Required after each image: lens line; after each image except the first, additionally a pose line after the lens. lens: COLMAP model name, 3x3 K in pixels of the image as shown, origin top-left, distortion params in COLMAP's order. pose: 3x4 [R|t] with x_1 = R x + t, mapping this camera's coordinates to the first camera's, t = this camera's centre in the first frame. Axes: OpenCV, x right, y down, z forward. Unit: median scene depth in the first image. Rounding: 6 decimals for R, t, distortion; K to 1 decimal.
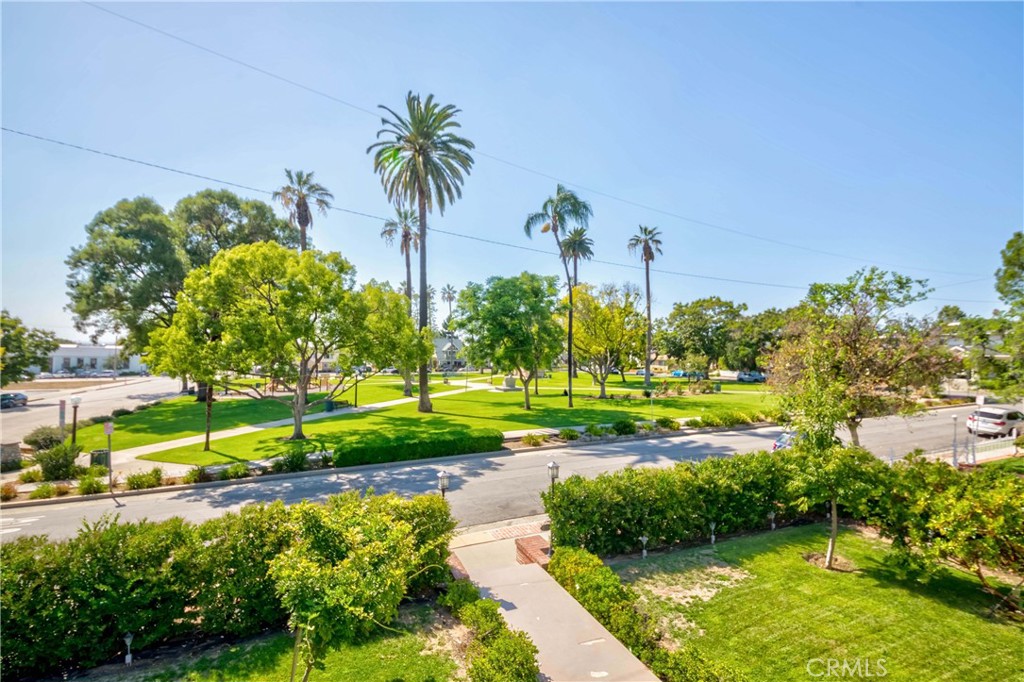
lens RADIAL K [[454.0, 0, 512.0], [0, 454.0, 341.0], [0, 0, 1]] dist [0.002357, -0.000037]
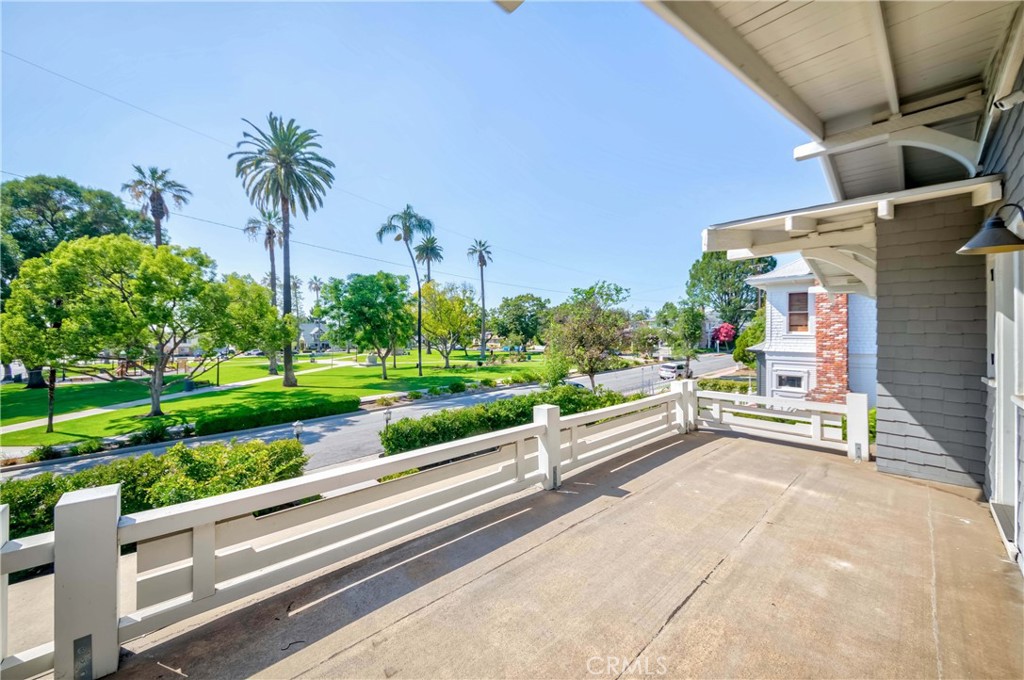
lens RADIAL K [[392.8, 0, 549.9], [0, 392.8, 329.5], [0, 0, 1]] dist [-0.002560, -0.009076]
pose [[0.929608, -0.008492, 0.368453, 0.062969], [0.004023, 0.999909, 0.012895, -0.001123], [-0.368529, -0.010505, 0.929557, -0.193454]]
